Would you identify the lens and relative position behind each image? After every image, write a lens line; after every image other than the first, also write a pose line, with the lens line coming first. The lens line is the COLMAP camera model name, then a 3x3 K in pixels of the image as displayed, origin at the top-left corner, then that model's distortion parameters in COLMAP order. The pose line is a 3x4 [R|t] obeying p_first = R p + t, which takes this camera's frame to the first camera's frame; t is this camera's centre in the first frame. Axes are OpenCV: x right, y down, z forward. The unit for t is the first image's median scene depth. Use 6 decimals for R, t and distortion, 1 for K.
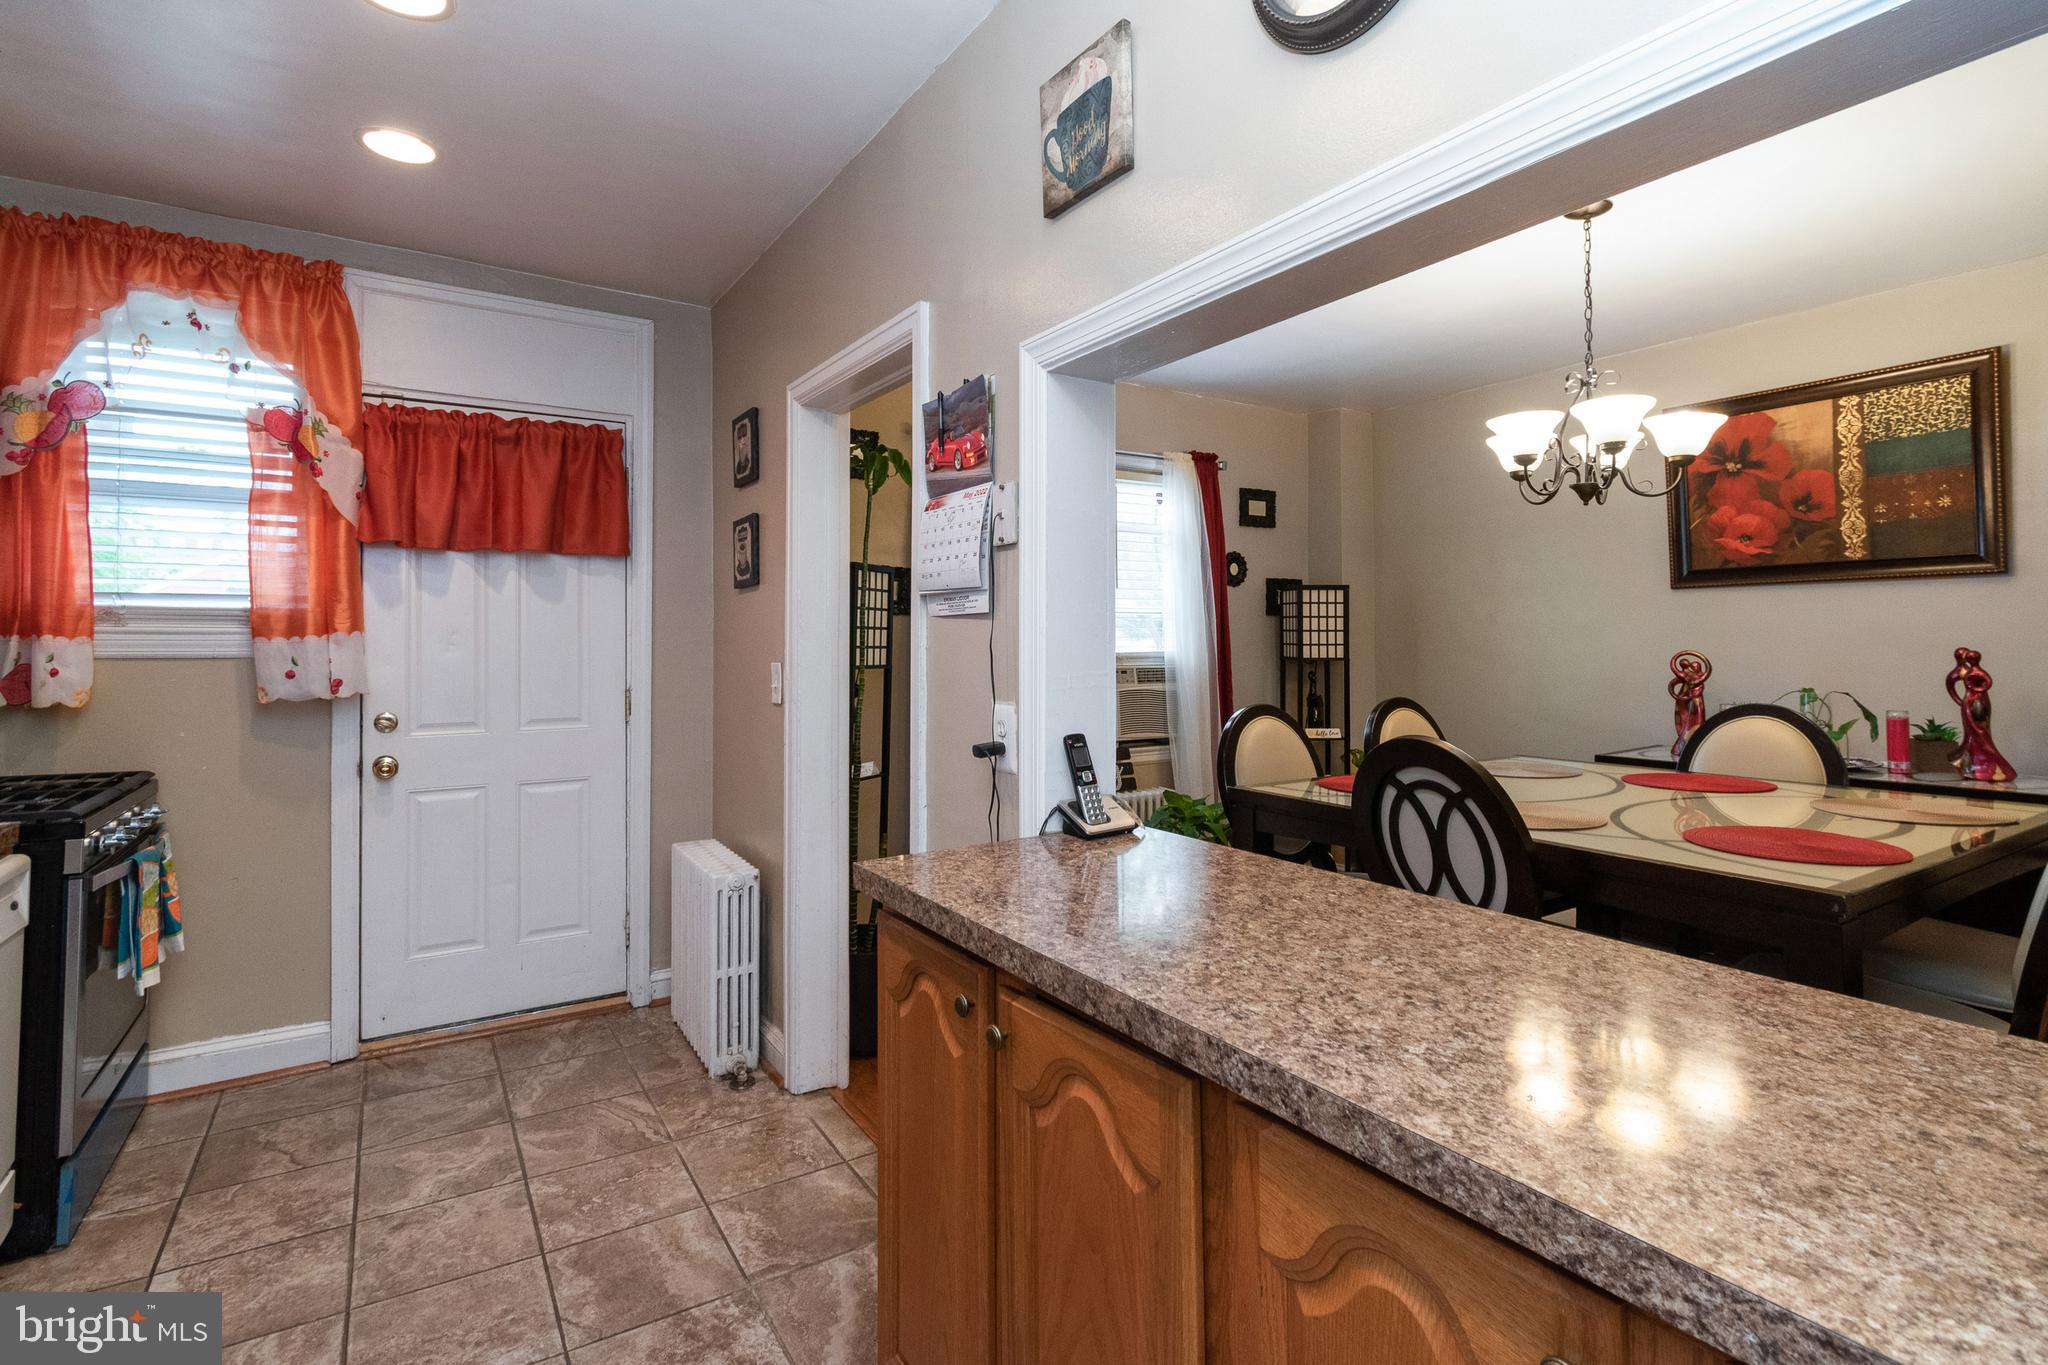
lens RADIAL K [[951.1, 0, 1050.7], [0, 951.1, 618.6], [0, 0, 1]] dist [0.000417, 0.001151]
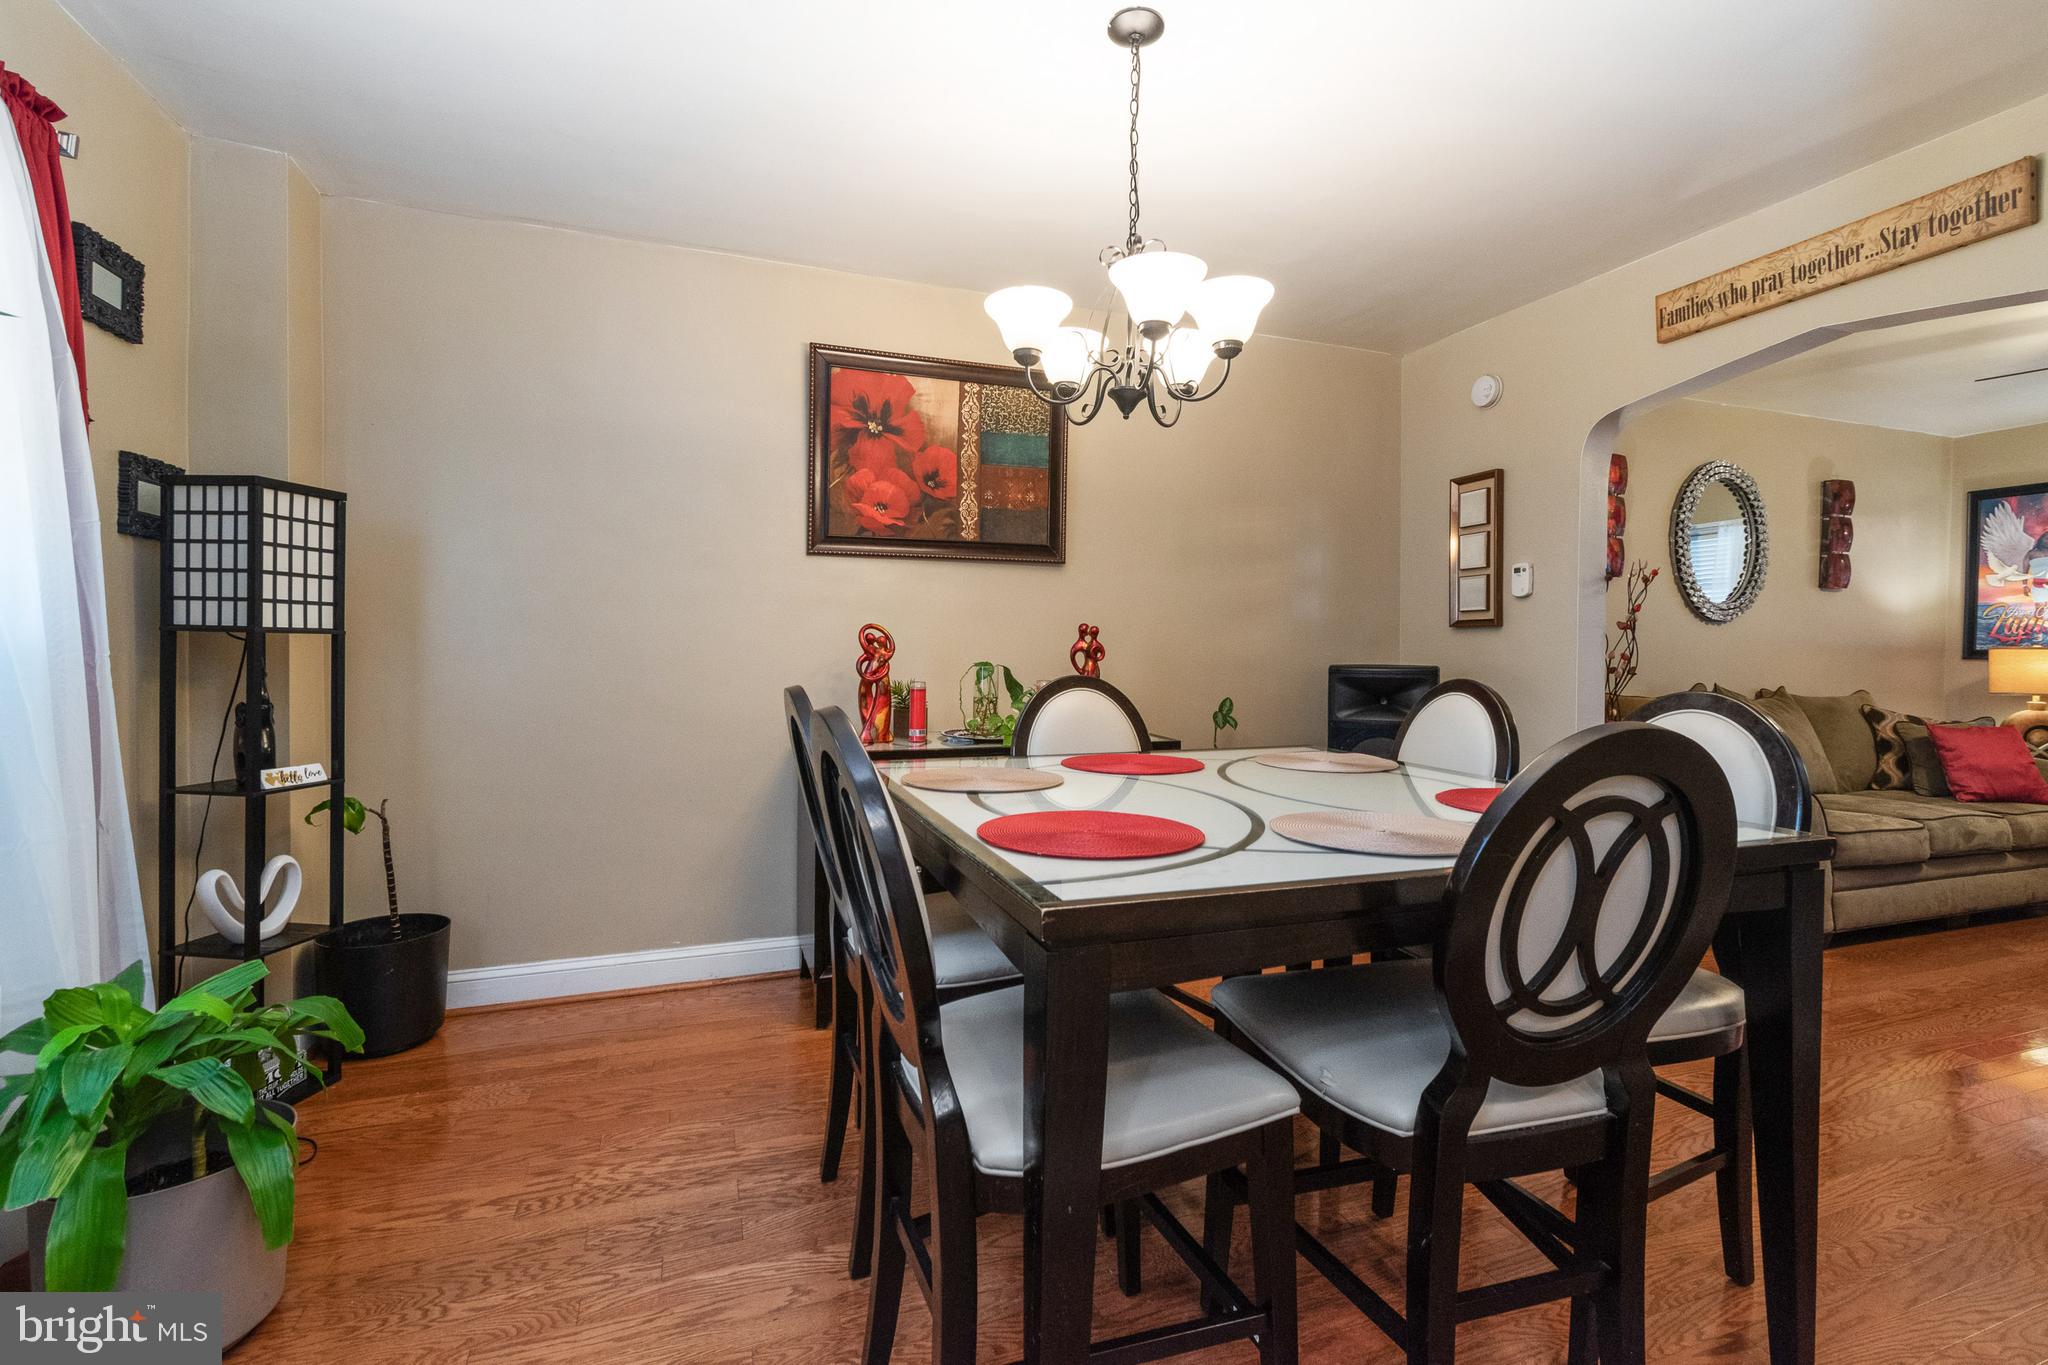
lens RADIAL K [[951.1, 0, 1020.2], [0, 951.1, 669.1], [0, 0, 1]] dist [0.000417, 0.001151]
pose [[0.230365, -0.018800, 0.972923, -0.179509], [-0.035738, 0.998975, 0.027766, 0.051768], [-0.972448, -0.041167, 0.229457, 0.746418]]
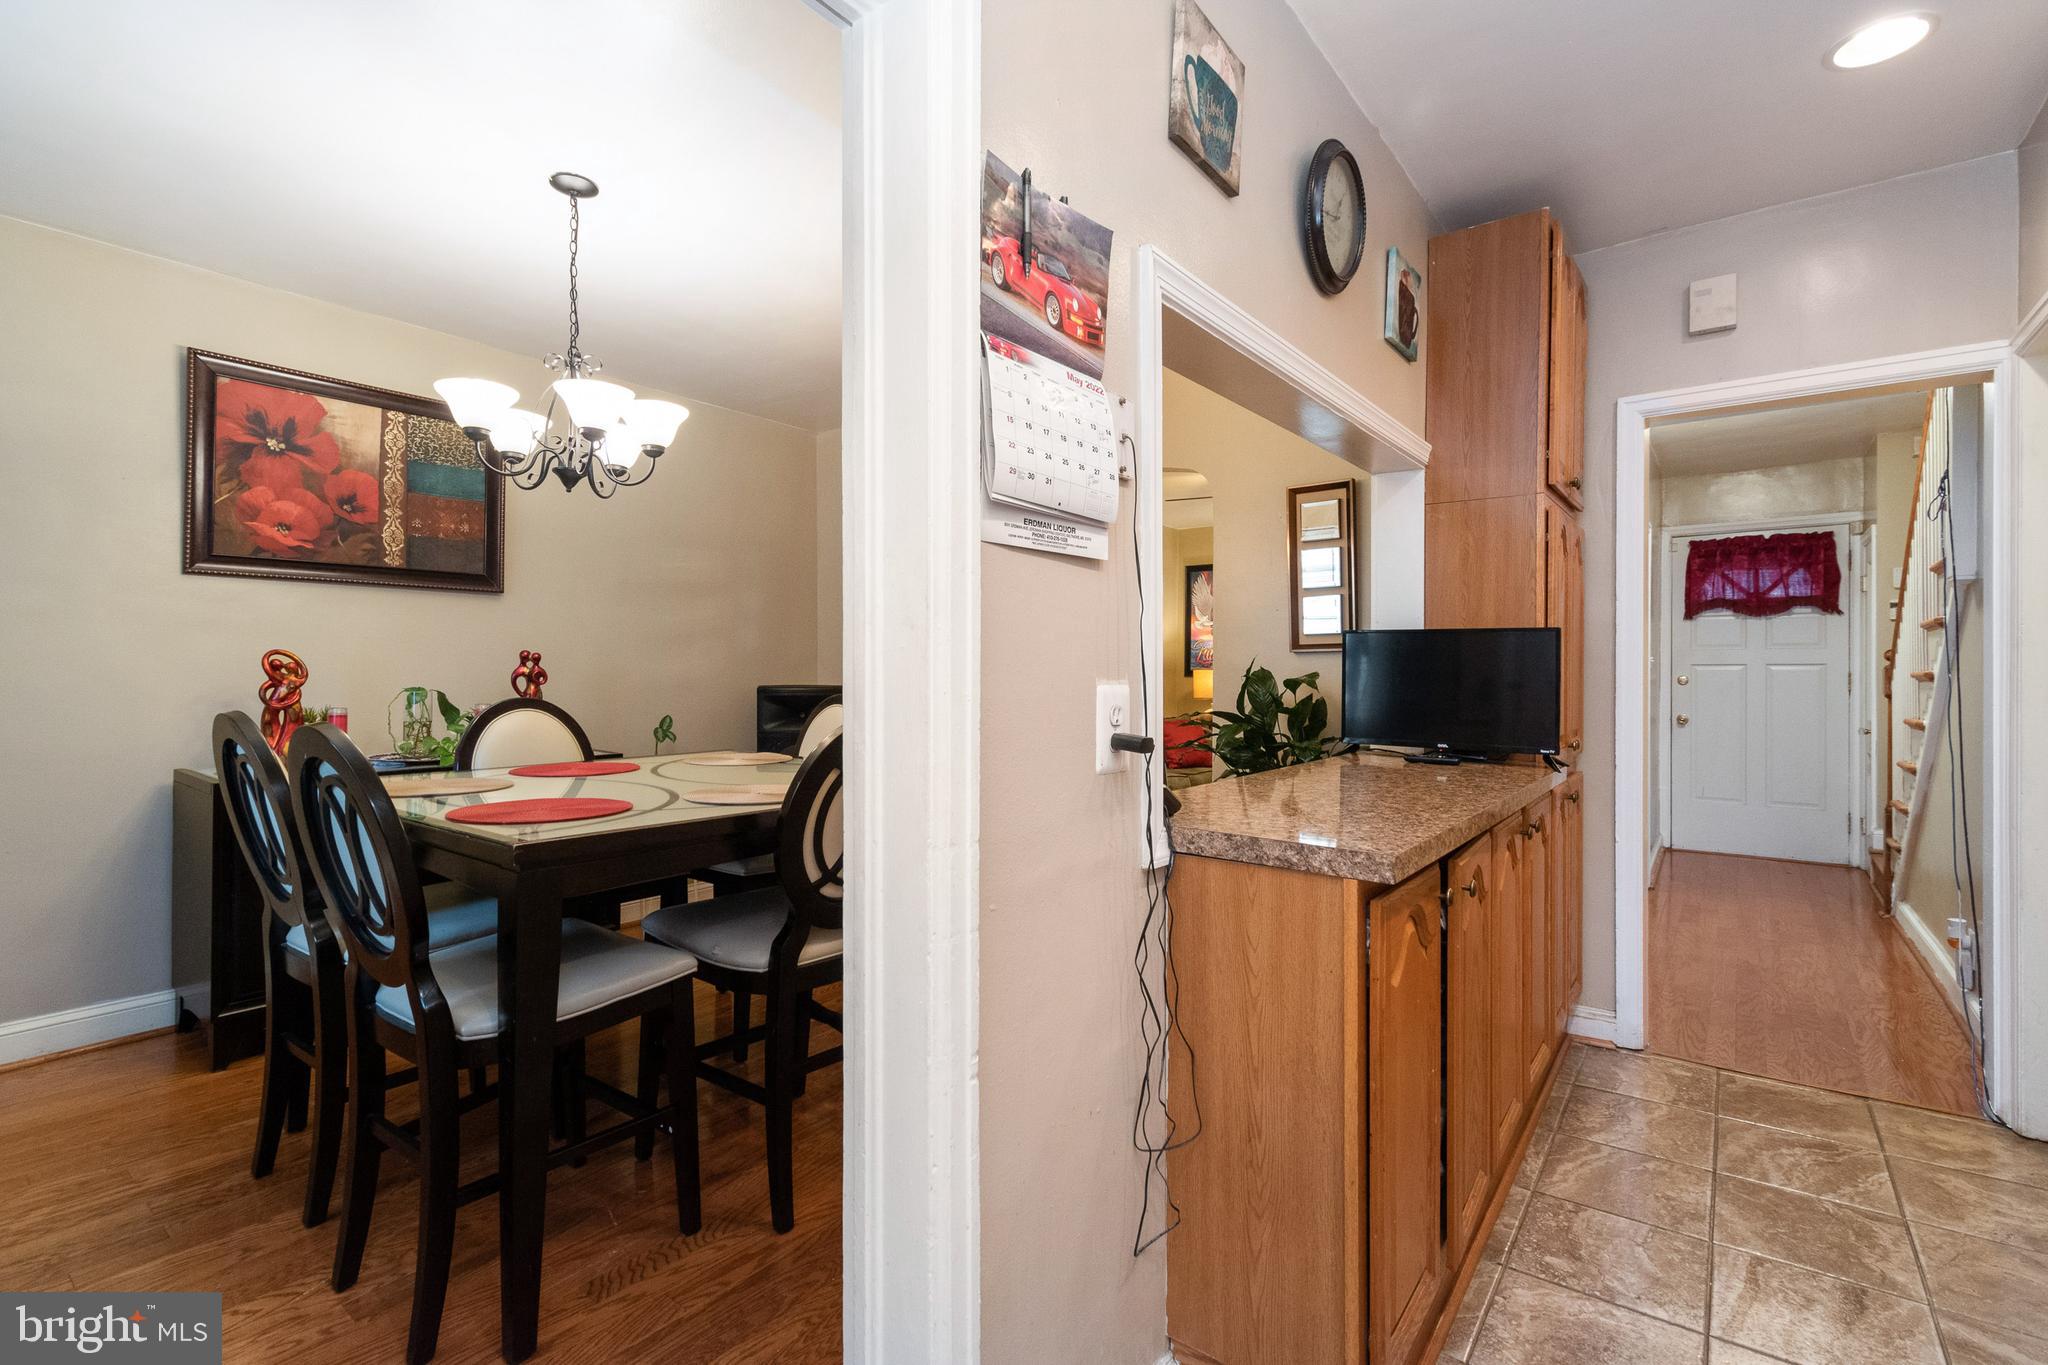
lens RADIAL K [[951.1, 0, 1036.1], [0, 951.1, 670.0], [0, 0, 1]] dist [0.000417, 0.001151]
pose [[-0.332250, 0.004058, 0.943183, -0.412930], [-0.028548, 0.999489, -0.014357, 0.050251], [-0.942759, -0.031696, -0.331964, 0.721786]]
